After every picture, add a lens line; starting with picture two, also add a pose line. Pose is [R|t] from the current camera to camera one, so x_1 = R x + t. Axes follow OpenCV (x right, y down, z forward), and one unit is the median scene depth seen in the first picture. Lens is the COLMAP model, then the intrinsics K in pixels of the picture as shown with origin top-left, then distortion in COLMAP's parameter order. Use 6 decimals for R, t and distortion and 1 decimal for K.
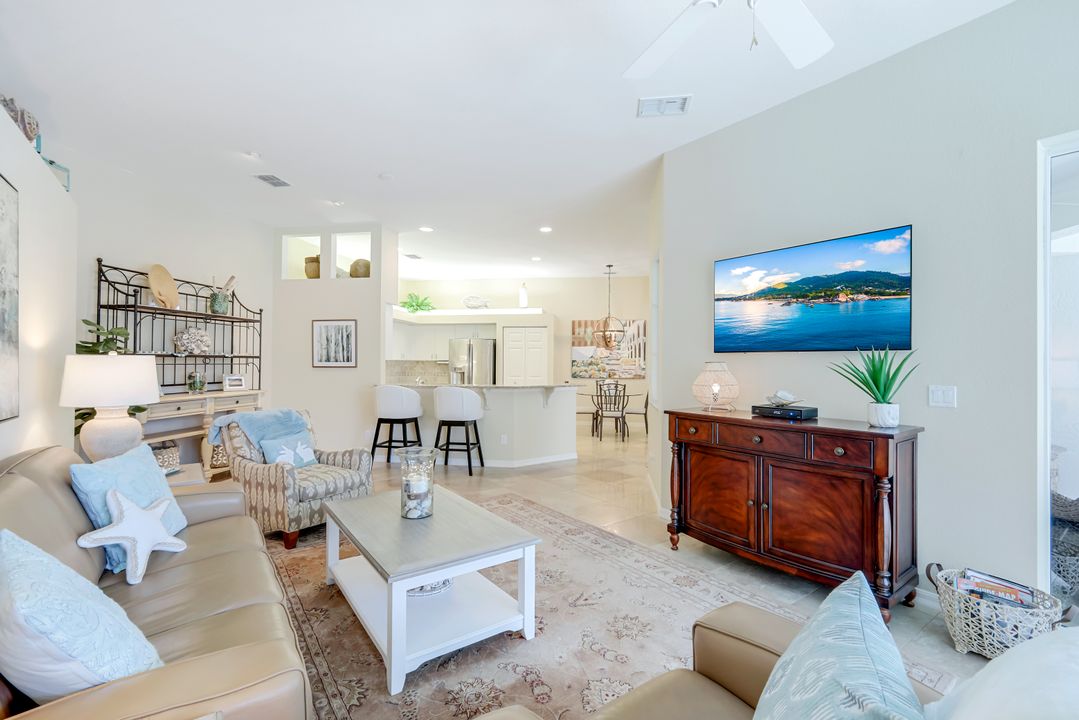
lens RADIAL K [[475.4, 0, 540.5], [0, 475.4, 357.9], [0, 0, 1]] dist [0.003894, -0.002099]
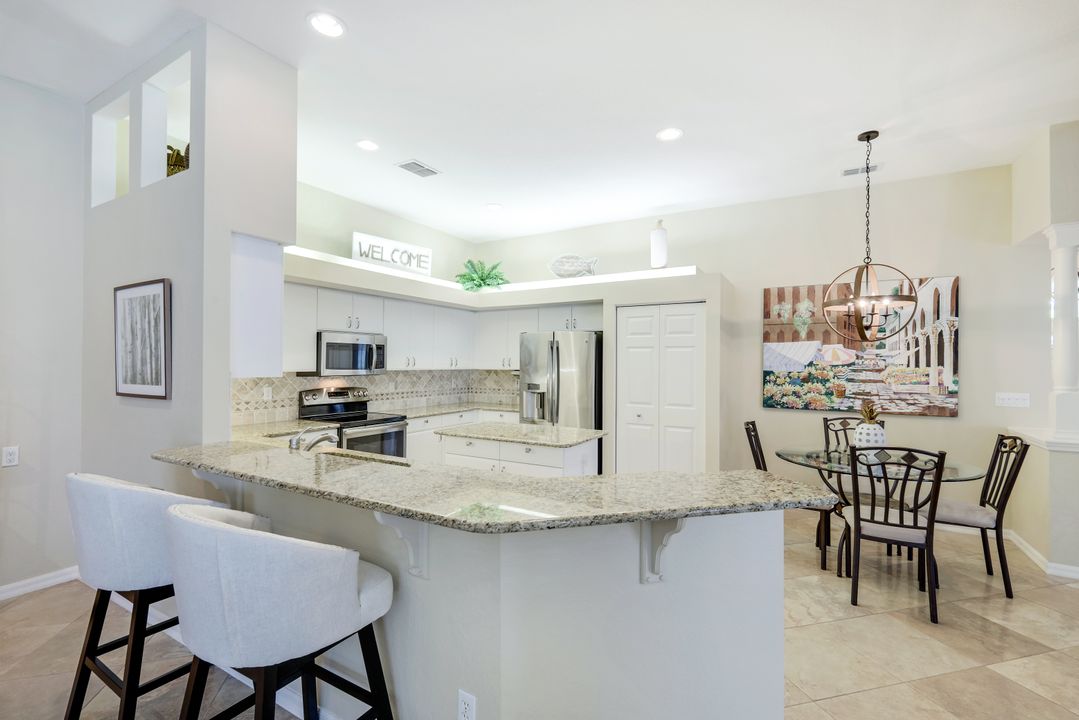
lens RADIAL K [[475.4, 0, 539.3], [0, 475.4, 357.9], [0, 0, 1]] dist [0.003894, -0.002099]
pose [[0.931394, -0.004242, -0.363989, 0.047001], [0.003769, 0.999991, -0.002010, -0.012745], [0.363994, 0.000500, 0.931401, 0.734024]]
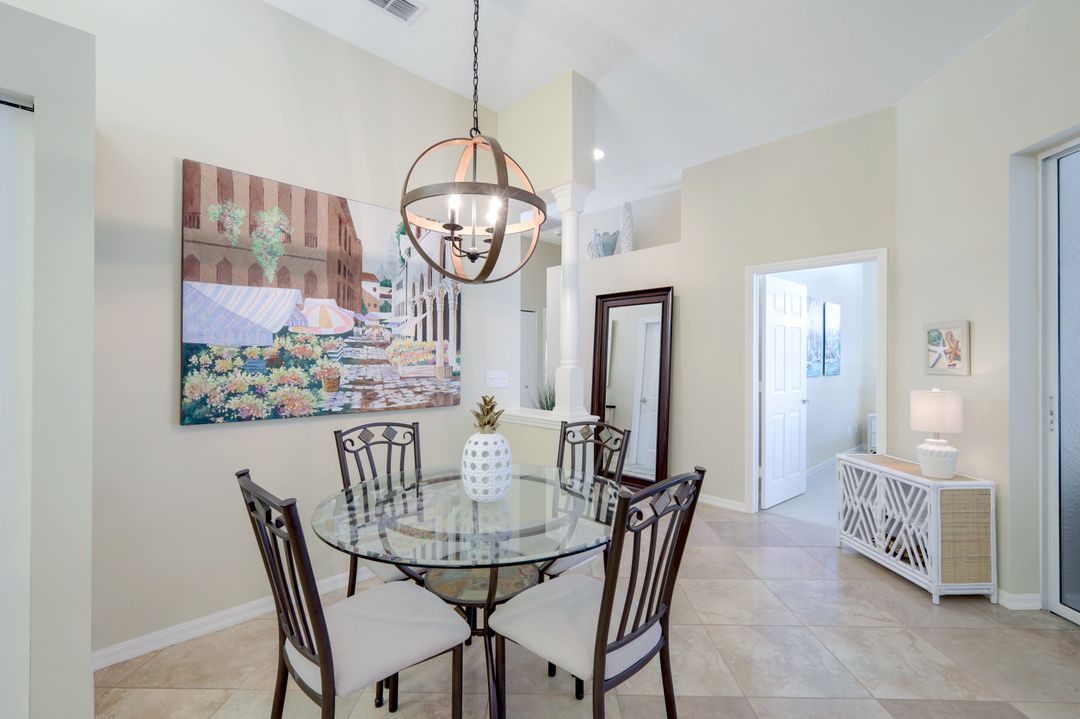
lens RADIAL K [[475.8, 0, 534.9], [0, 475.8, 359.5], [0, 0, 1]] dist [0.003894, -0.002099]
pose [[0.594352, -0.004024, 0.804195, -0.020851], [-0.007646, 0.999914, 0.010653, 0.013681], [-0.804169, -0.012480, 0.594270, 1.173409]]
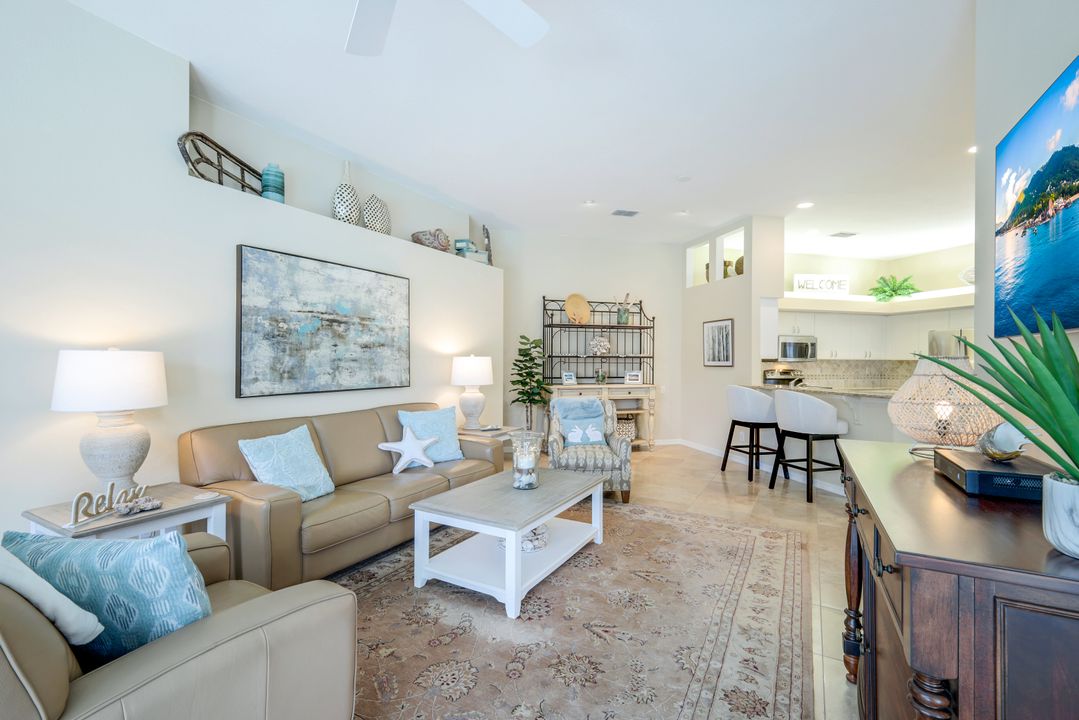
lens RADIAL K [[475.4, 0, 538.0], [0, 475.4, 360.9], [0, 0, 1]] dist [0.003894, -0.002099]
pose [[0.411464, -0.002109, -0.911424, 0.345726], [0.005837, 0.999983, 0.000321, 0.004887], [0.911407, -0.005452, 0.411469, 0.218434]]
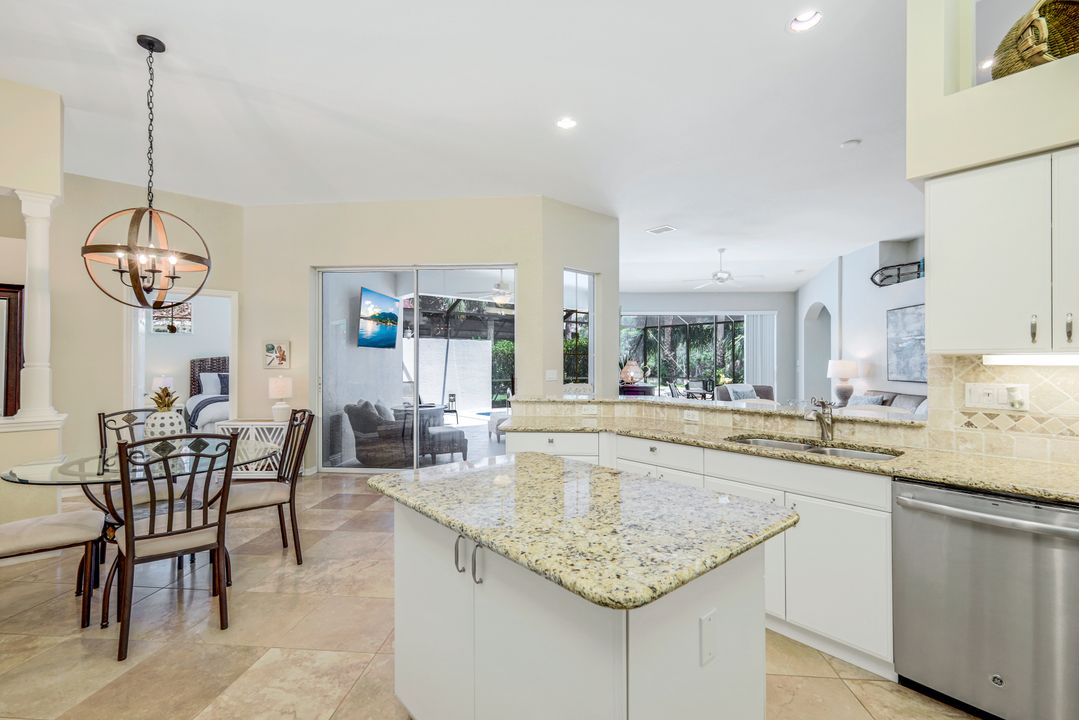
lens RADIAL K [[475.4, 0, 536.3], [0, 475.4, 358.6], [0, 0, 1]] dist [0.003894, -0.002099]
pose [[-0.750713, -0.005029, 0.660610, -0.341906], [-0.014512, 0.999855, -0.008879, 0.013042], [-0.660469, -0.016252, -0.750677, 1.469942]]
